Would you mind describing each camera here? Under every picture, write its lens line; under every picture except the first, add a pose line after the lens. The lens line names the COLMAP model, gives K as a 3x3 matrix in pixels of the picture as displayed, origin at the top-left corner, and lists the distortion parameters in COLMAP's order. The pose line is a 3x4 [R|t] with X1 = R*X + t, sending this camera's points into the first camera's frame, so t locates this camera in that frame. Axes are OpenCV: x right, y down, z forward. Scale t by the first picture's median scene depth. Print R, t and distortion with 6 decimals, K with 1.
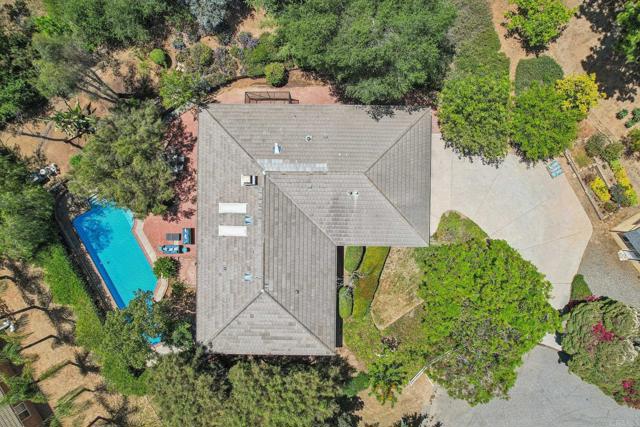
lens RADIAL K [[407.6, 0, 320.2], [0, 407.6, 213.0], [0, 0, 1]] dist [-0.000952, -0.000134]
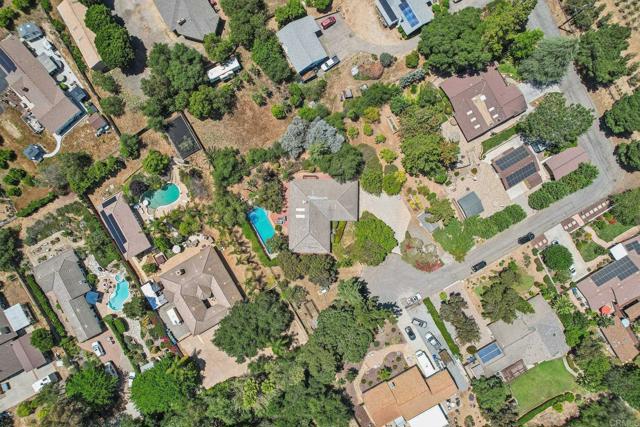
lens RADIAL K [[407.6, 0, 319.8], [0, 407.6, 213.6], [0, 0, 1]] dist [-0.000952, -0.000134]
pose [[0.999936, -0.000800, -0.011325, -0.007976], [0.000773, 0.999997, -0.002393, 0.027769], [0.011327, 0.002384, 0.999933, -2.310628]]
